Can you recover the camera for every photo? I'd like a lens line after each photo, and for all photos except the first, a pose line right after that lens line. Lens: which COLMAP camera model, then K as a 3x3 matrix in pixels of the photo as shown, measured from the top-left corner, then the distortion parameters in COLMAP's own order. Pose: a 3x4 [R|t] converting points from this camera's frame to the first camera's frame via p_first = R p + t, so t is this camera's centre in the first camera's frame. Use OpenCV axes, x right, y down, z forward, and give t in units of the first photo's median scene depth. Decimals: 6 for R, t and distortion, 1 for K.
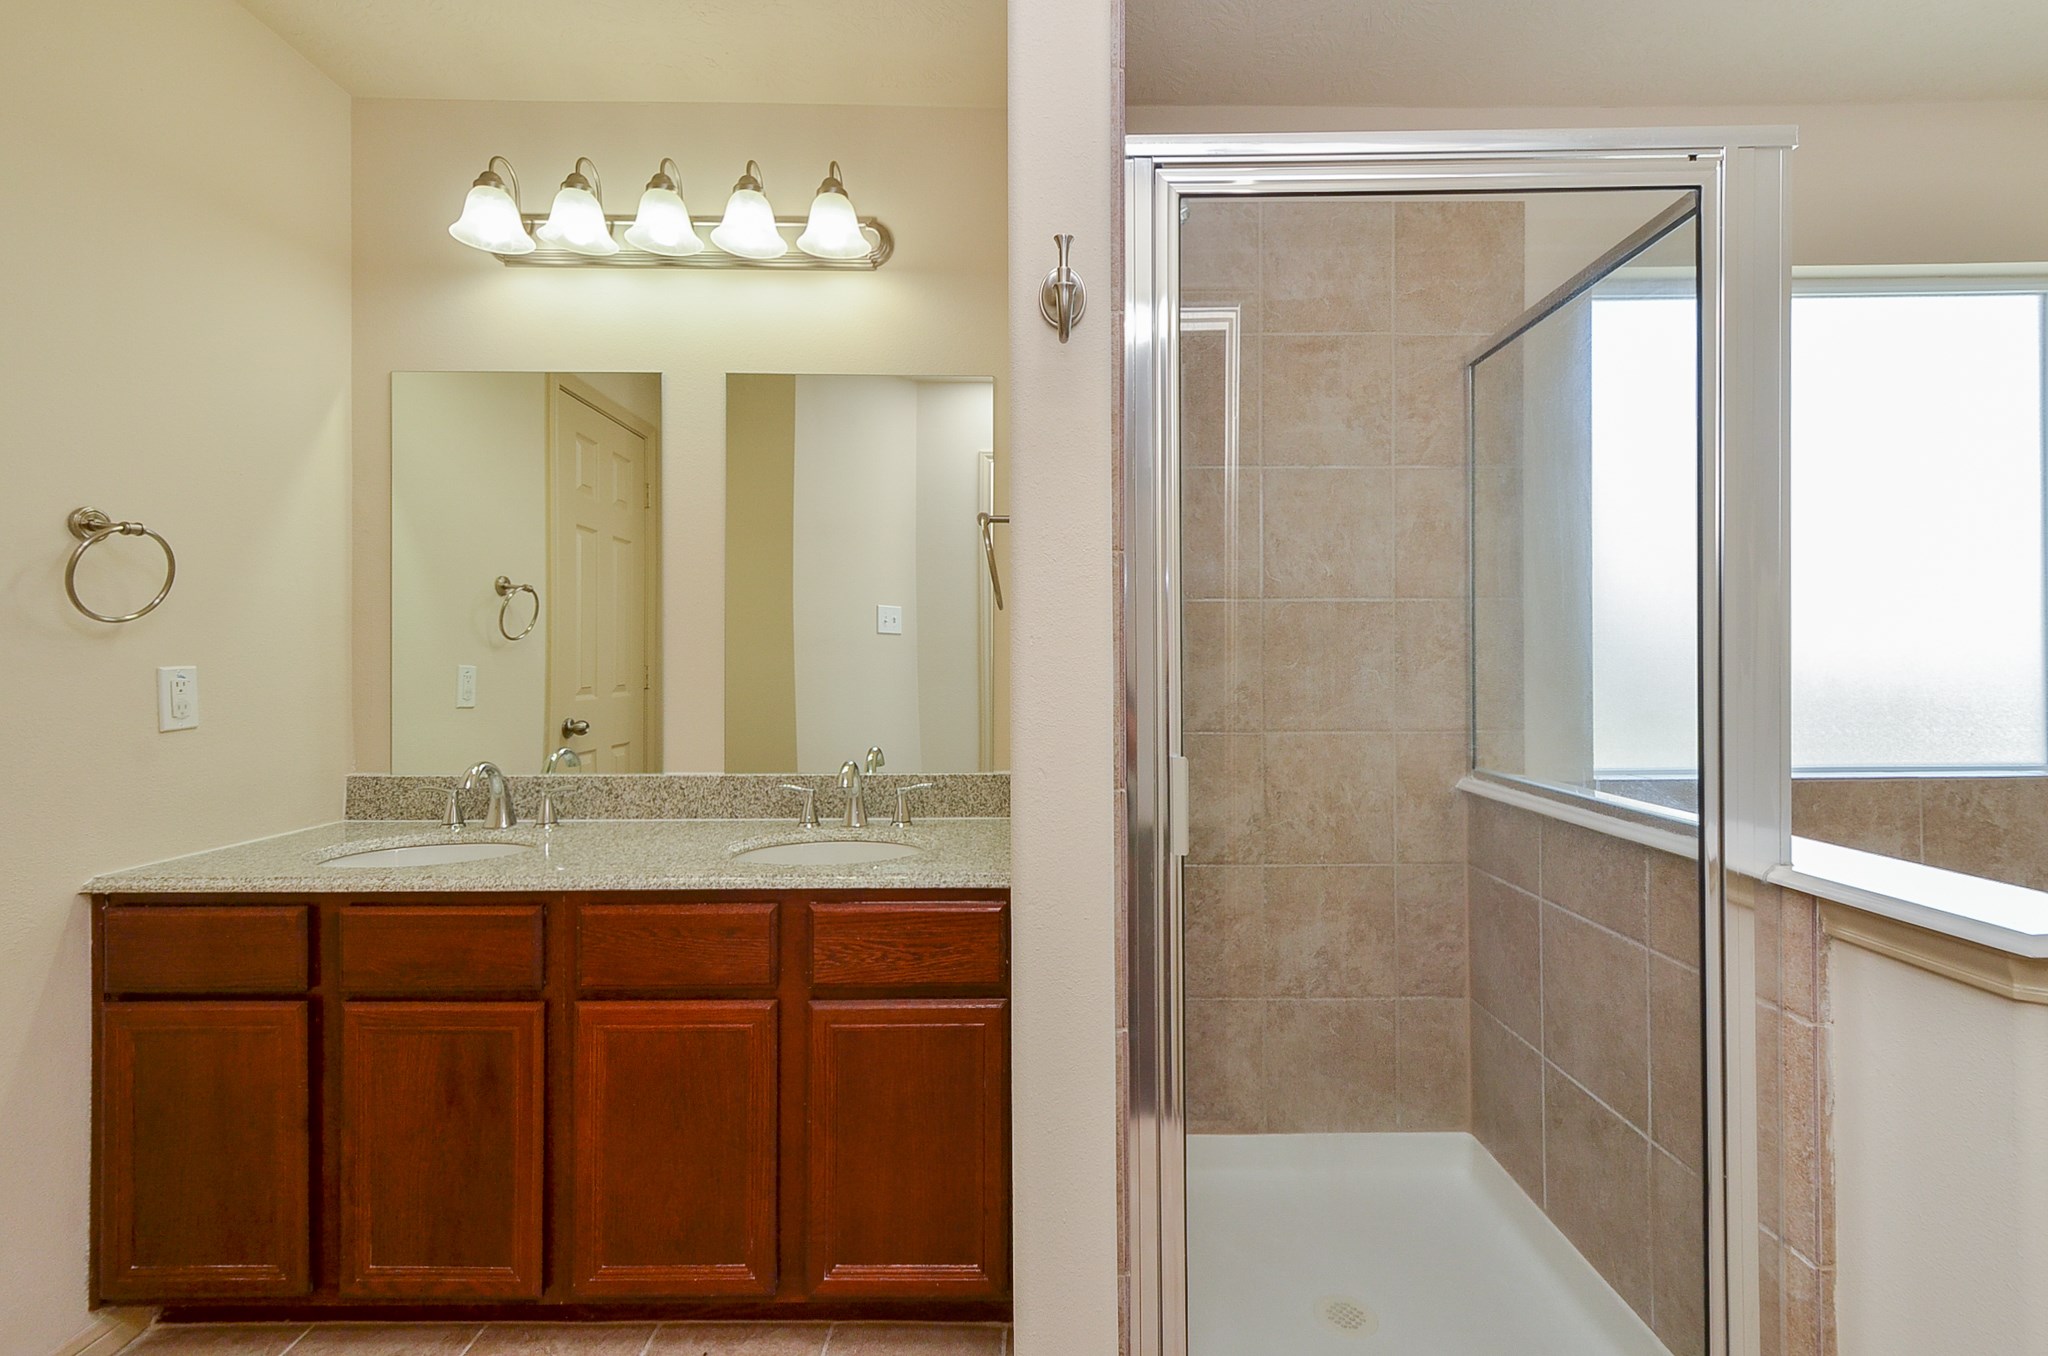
lens RADIAL K [[883.0, 0, 1052.7], [0, 883.0, 663.5], [0, 0, 1]] dist [0.015489, -0.006808]
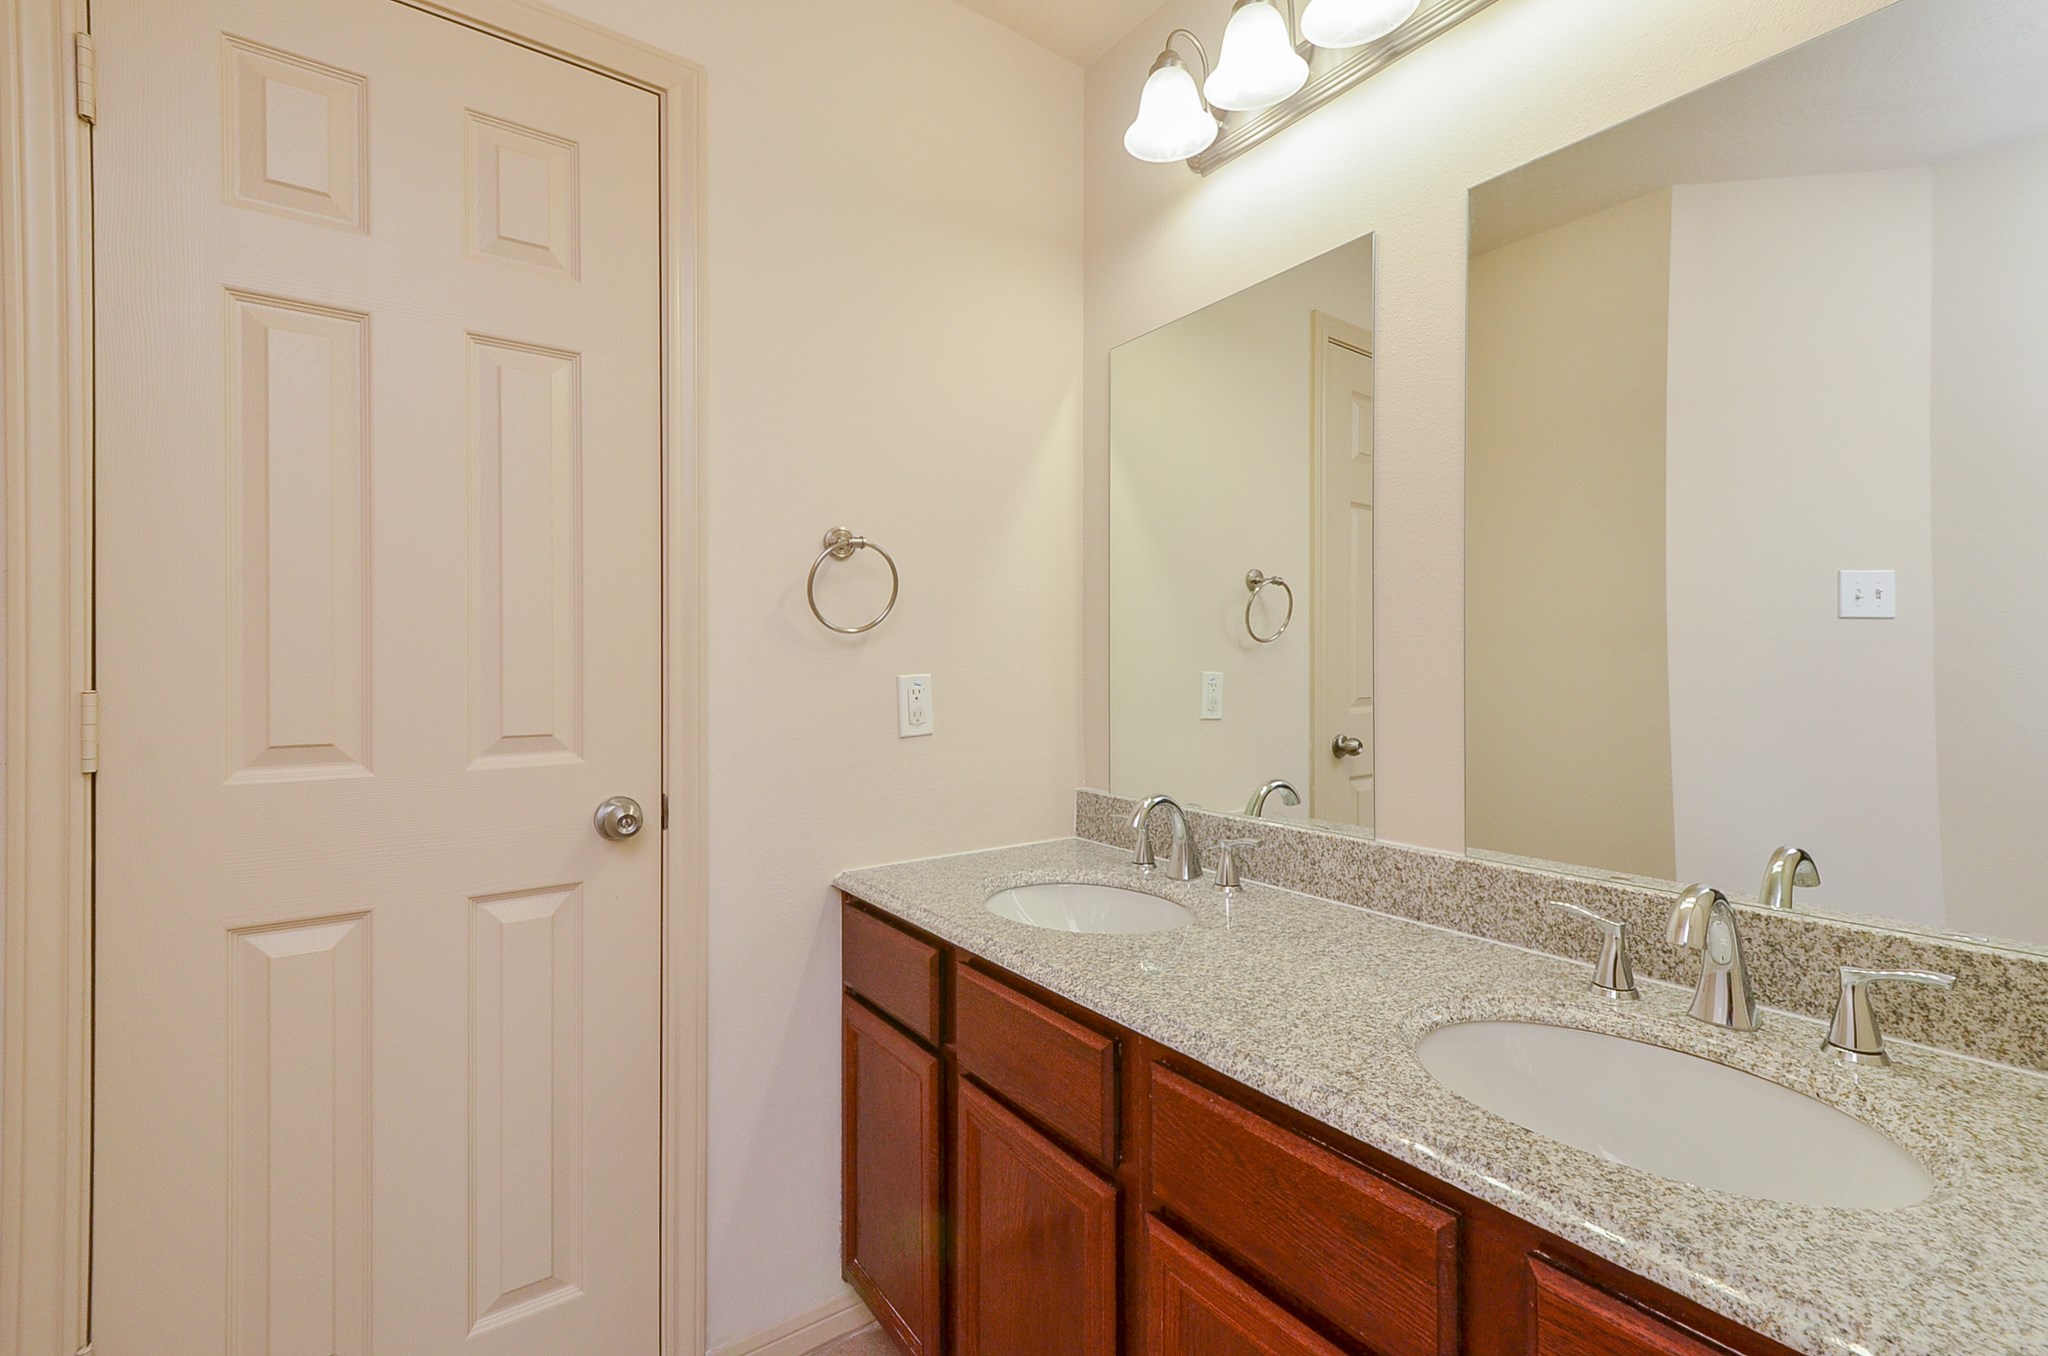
lens RADIAL K [[883.0, 0, 1052.7], [0, 883.0, 663.5], [0, 0, 1]] dist [0.015489, -0.006808]
pose [[0.589751, -0.004146, -0.807574, -0.052487], [0.002967, 0.999991, -0.002967, -0.004913], [0.807579, -0.000646, 0.589759, 0.438718]]
